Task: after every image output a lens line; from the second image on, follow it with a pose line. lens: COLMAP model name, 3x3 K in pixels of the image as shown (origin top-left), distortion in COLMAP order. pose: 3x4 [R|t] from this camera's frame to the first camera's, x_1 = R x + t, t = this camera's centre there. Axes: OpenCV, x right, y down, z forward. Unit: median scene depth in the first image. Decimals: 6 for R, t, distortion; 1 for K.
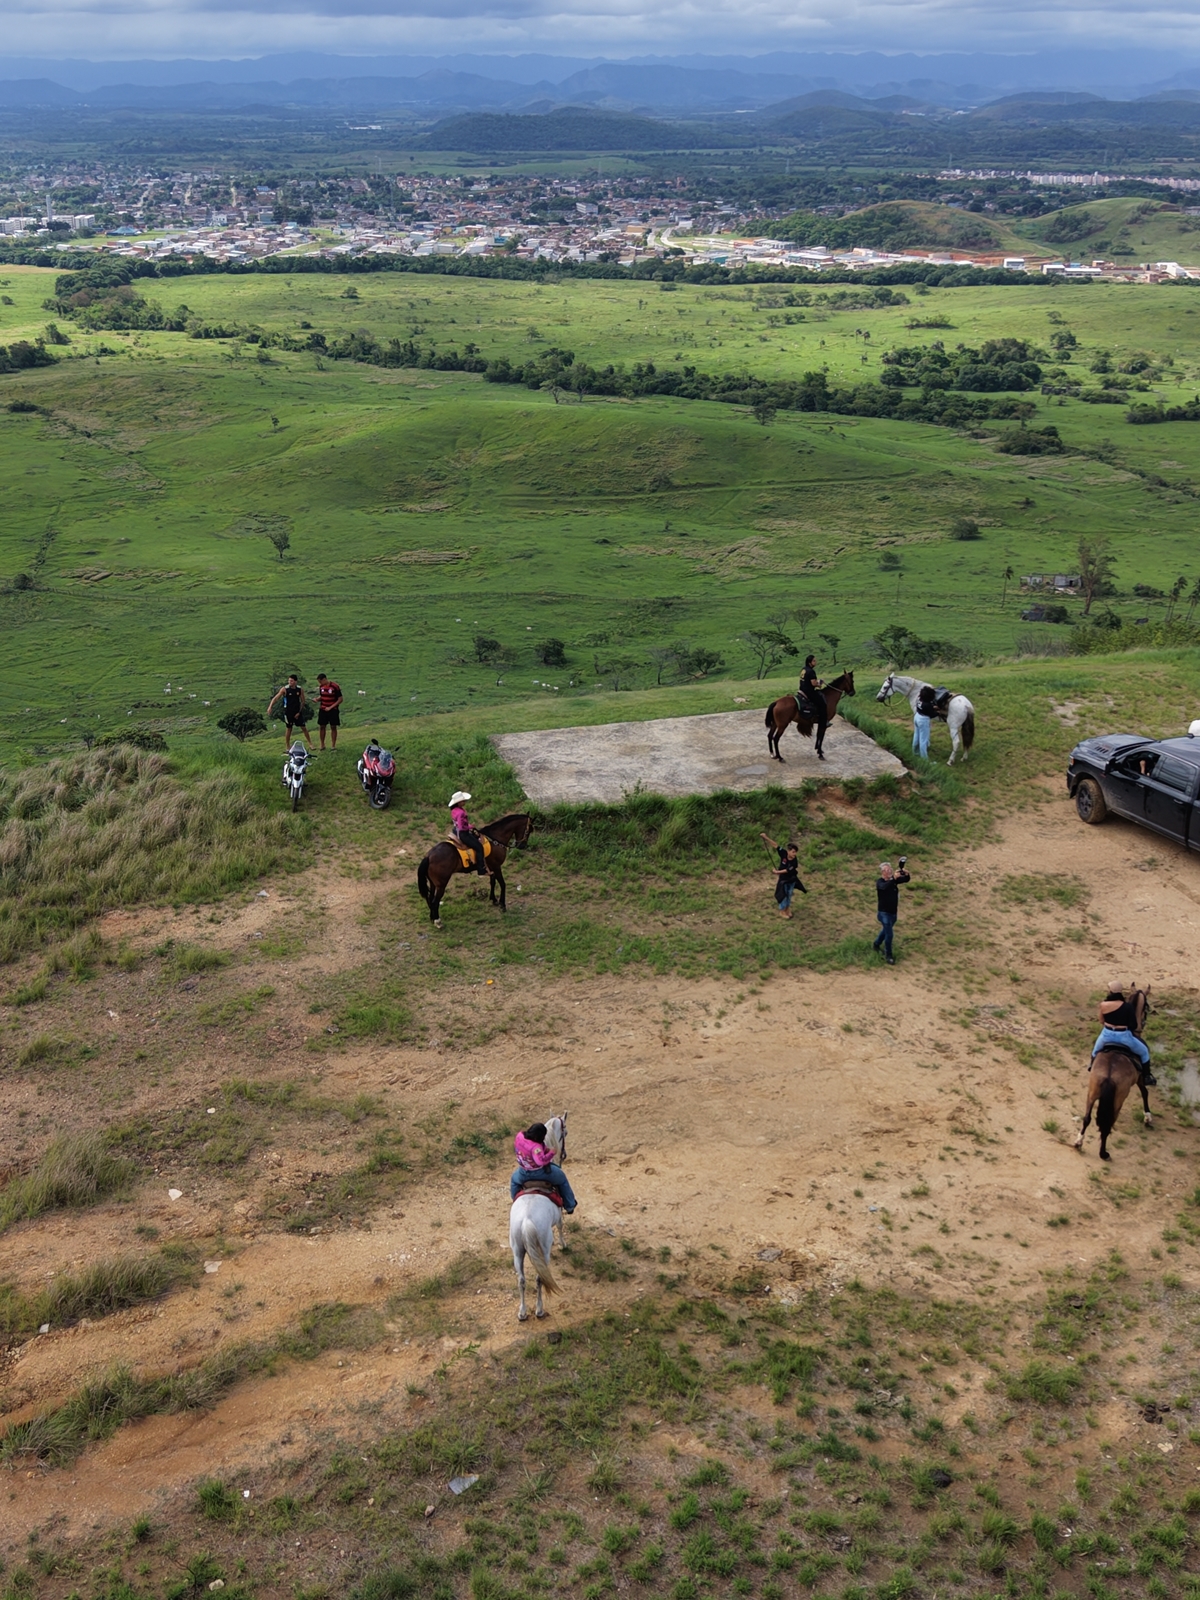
lens RADIAL K [[1850.0, 0, 600.1], [0, 1850.0, 797.2], [0, 0, 1]] dist [0.177690, -0.560235]
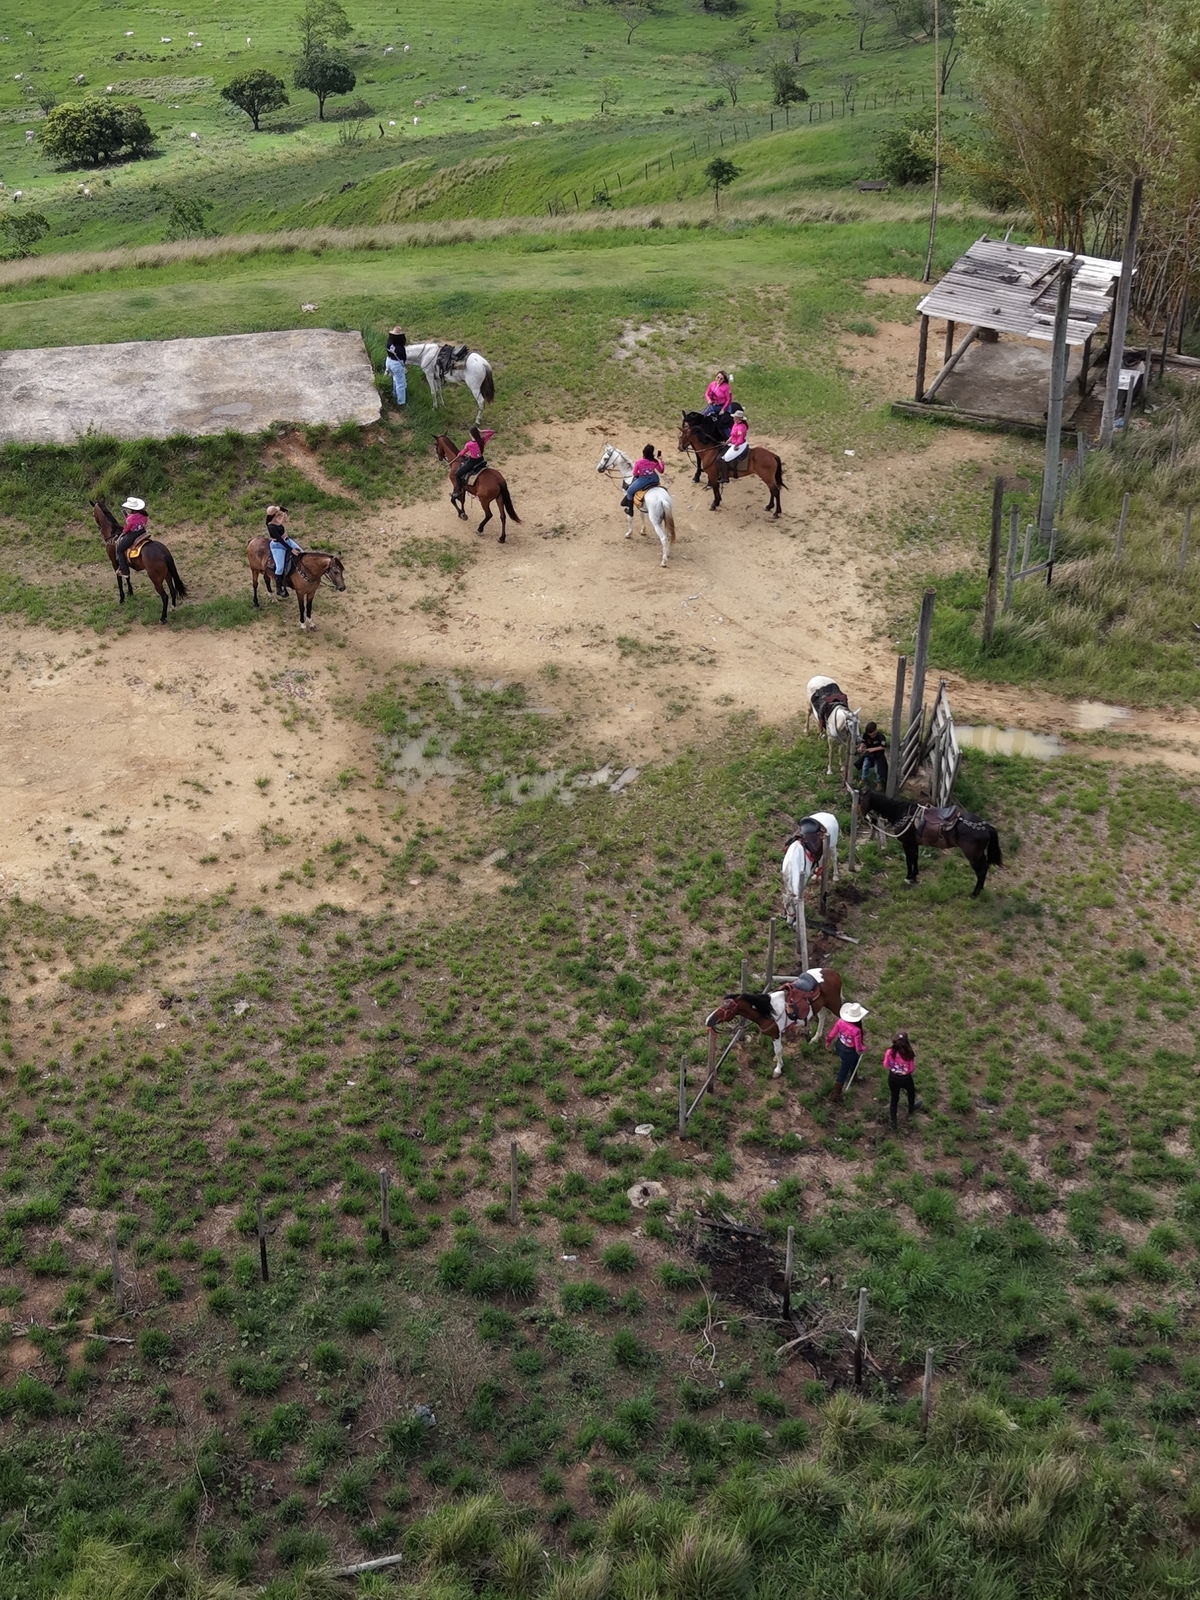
lens RADIAL K [[2668.4, 0, 574.6], [0, 2668.4, 798.8], [0, 0, 1]] dist [0.118829, -0.076593]
pose [[0.994153, 0.055446, -0.092656, 0.636970], [-0.033304, 0.973711, 0.225340, -0.219605], [0.102715, -0.220937, 0.969864, -0.685719]]
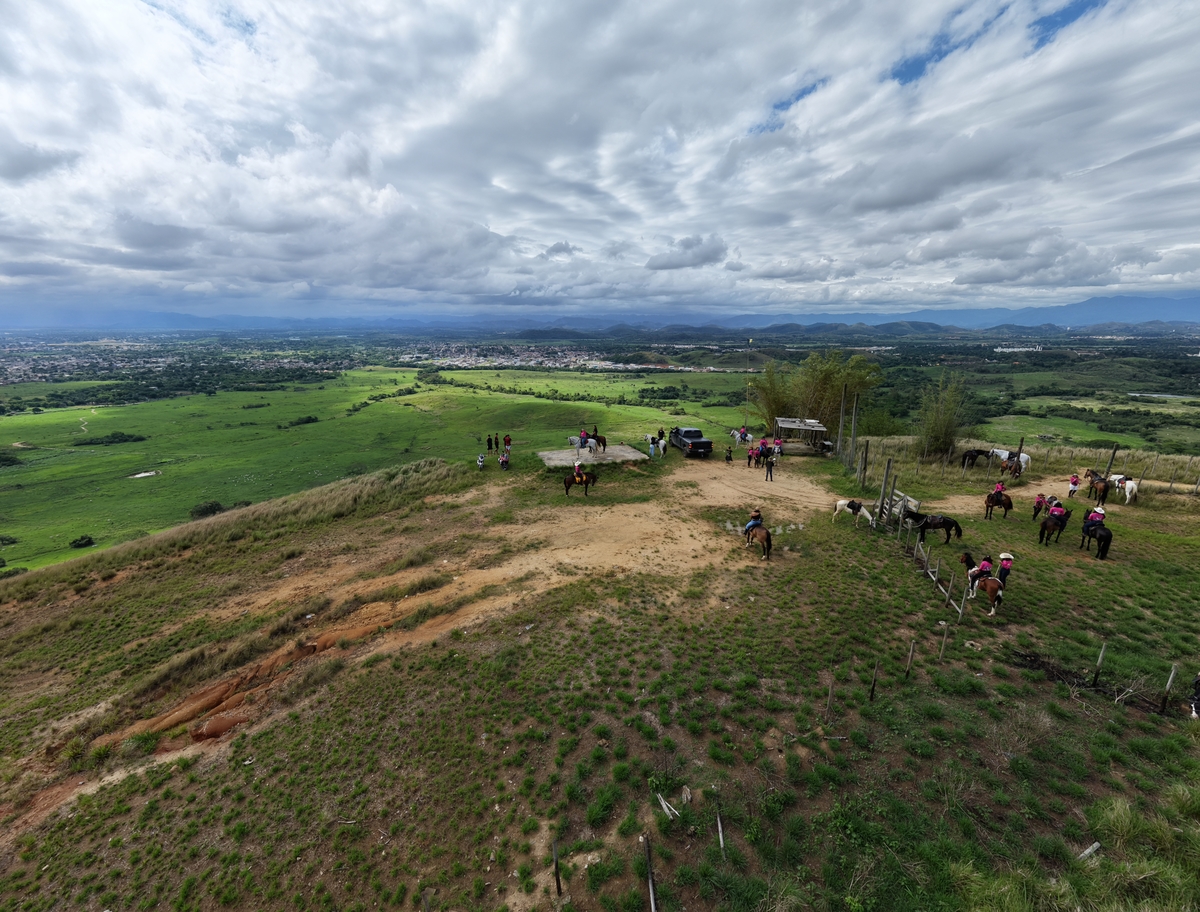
lens RADIAL K [[497.9, 0, 603.7], [0, 497.9, 466.8], [0, 0, 1]] dist [0.007150, 0.000041]
pose [[0.996917, -0.018719, 0.076199, -0.000567], [0.024806, 0.996507, -0.079746, 0.123050], [-0.074440, 0.081390, 0.993899, 0.043135]]
